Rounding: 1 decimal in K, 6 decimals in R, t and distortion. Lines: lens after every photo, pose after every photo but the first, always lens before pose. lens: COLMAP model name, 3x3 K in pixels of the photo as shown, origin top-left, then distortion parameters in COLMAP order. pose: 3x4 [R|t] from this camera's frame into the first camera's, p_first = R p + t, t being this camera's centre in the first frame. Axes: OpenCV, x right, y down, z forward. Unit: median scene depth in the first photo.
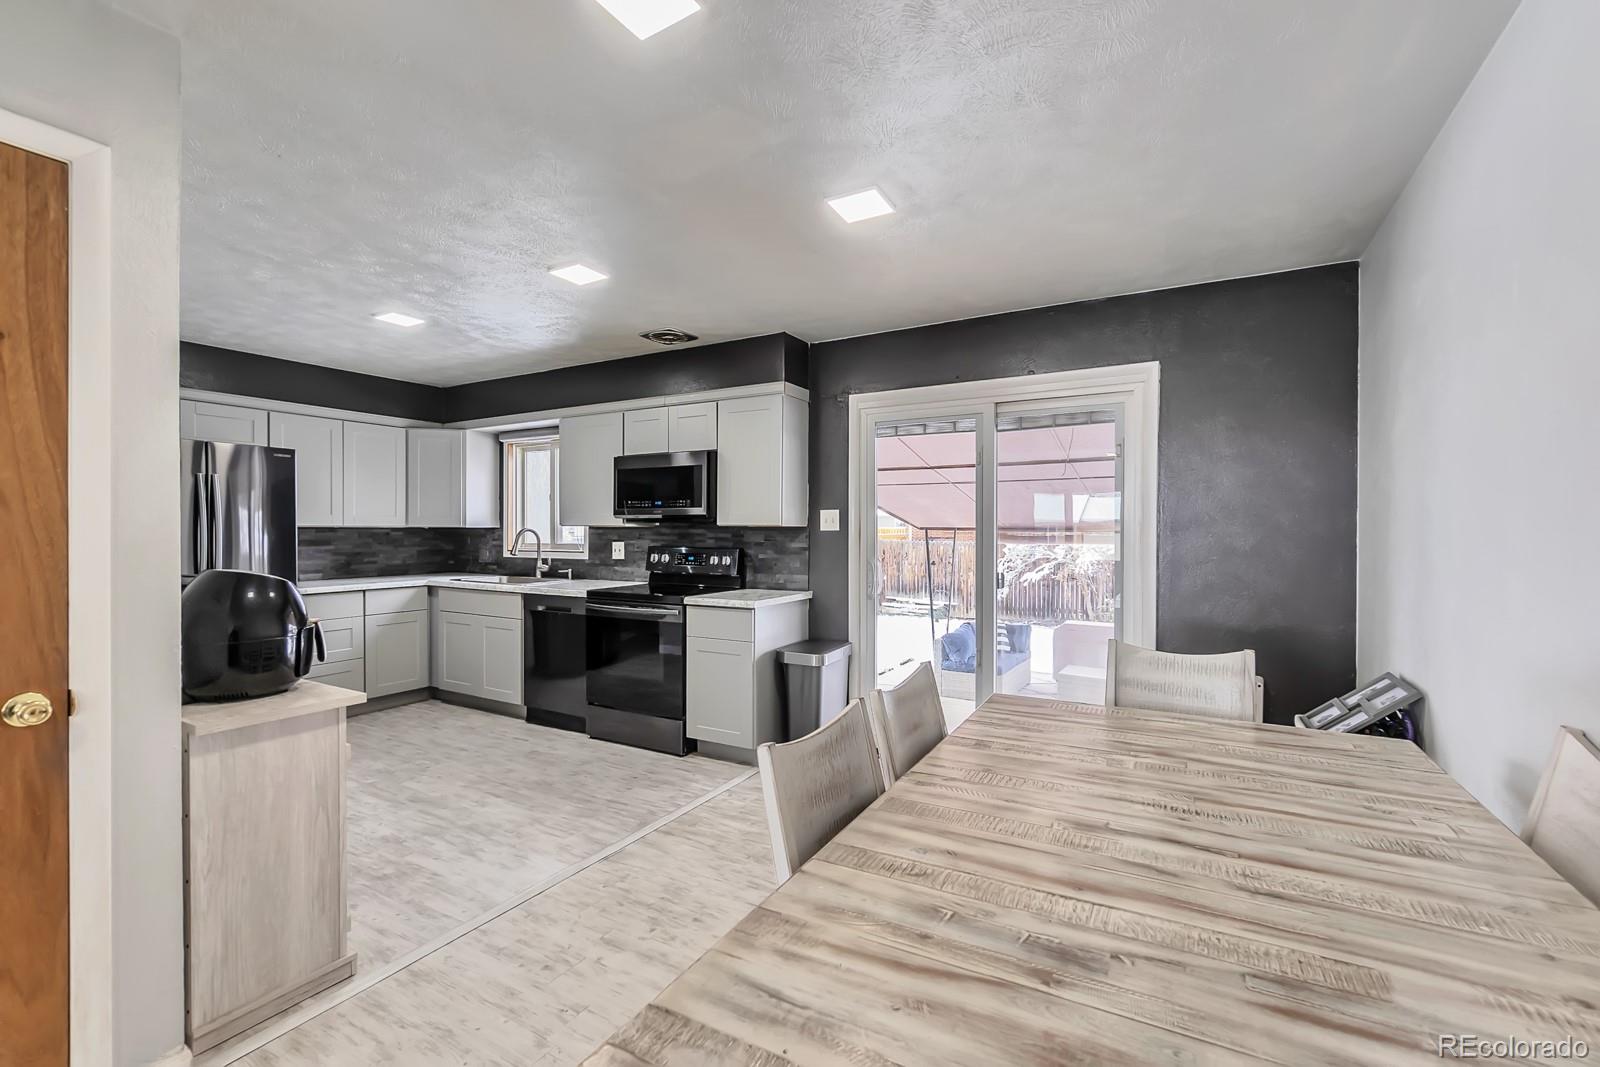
lens RADIAL K [[698.1, 0, 798.1], [0, 698.1, 524.7], [0, 0, 1]] dist [-0.002218, 0.000752]
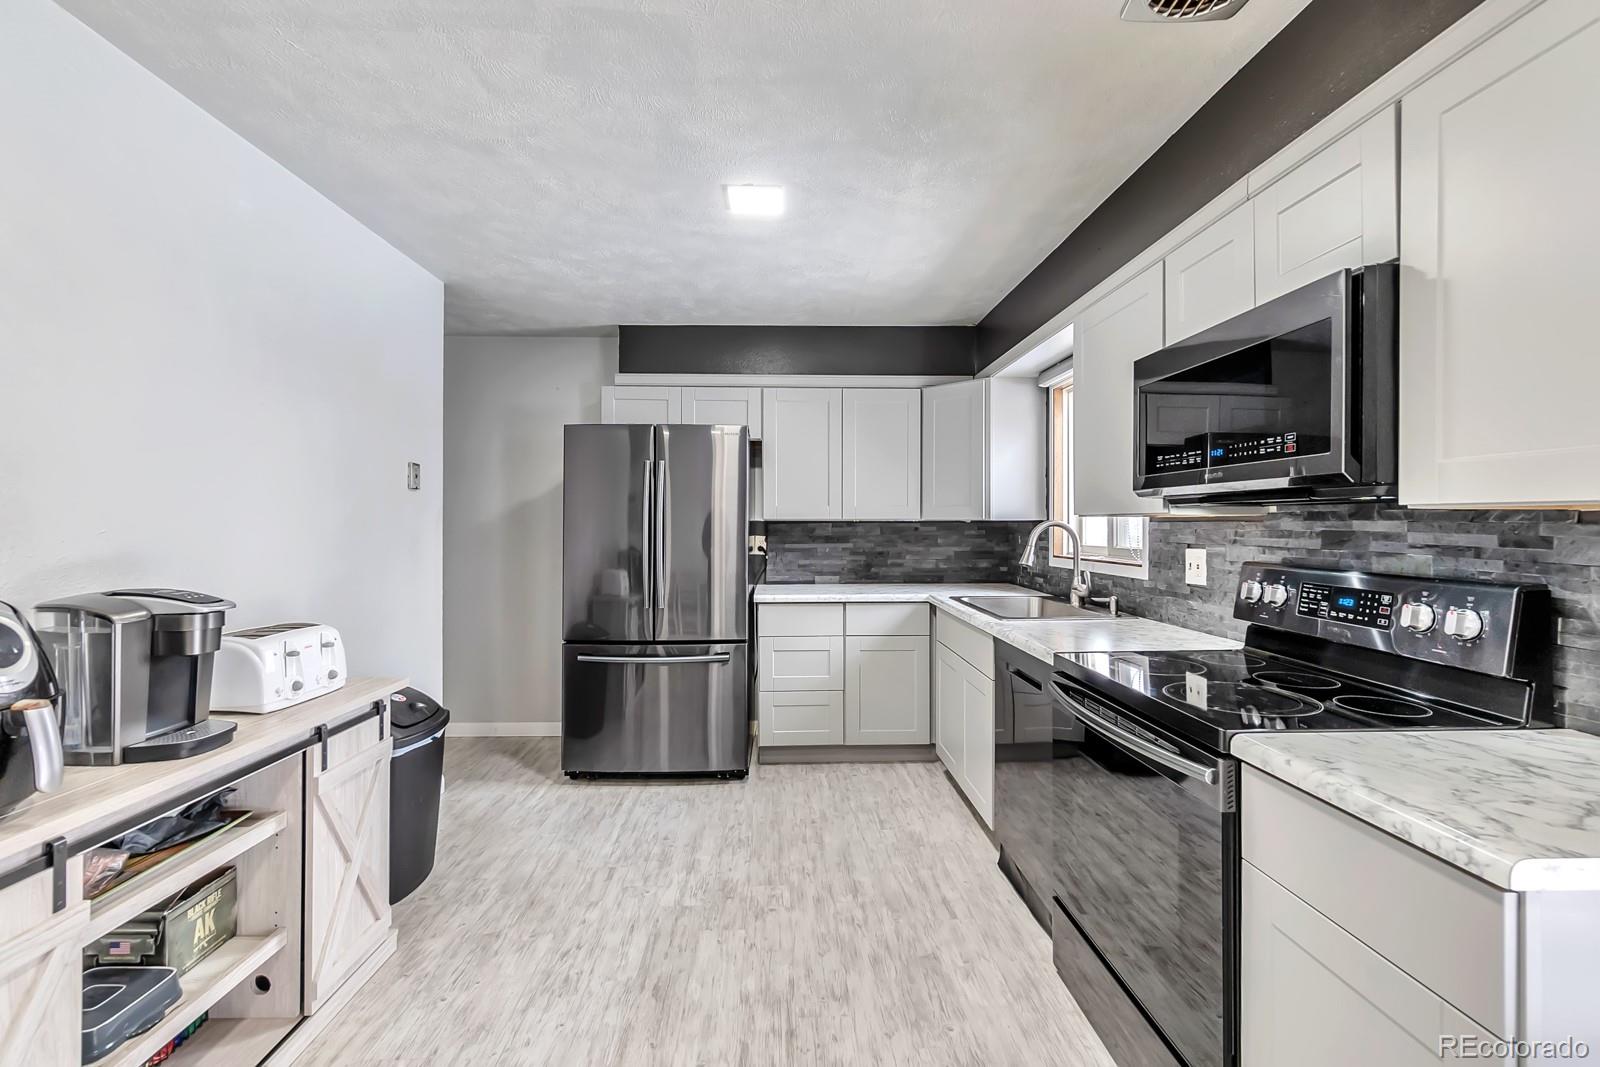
lens RADIAL K [[698.1, 0, 798.1], [0, 698.1, 524.7], [0, 0, 1]] dist [-0.002218, 0.000752]
pose [[0.529543, -0.000979, -0.848283, 0.002258], [0.008523, 0.999955, 0.004166, 0.004308], [0.848240, -0.009436, 0.529527, 0.541212]]
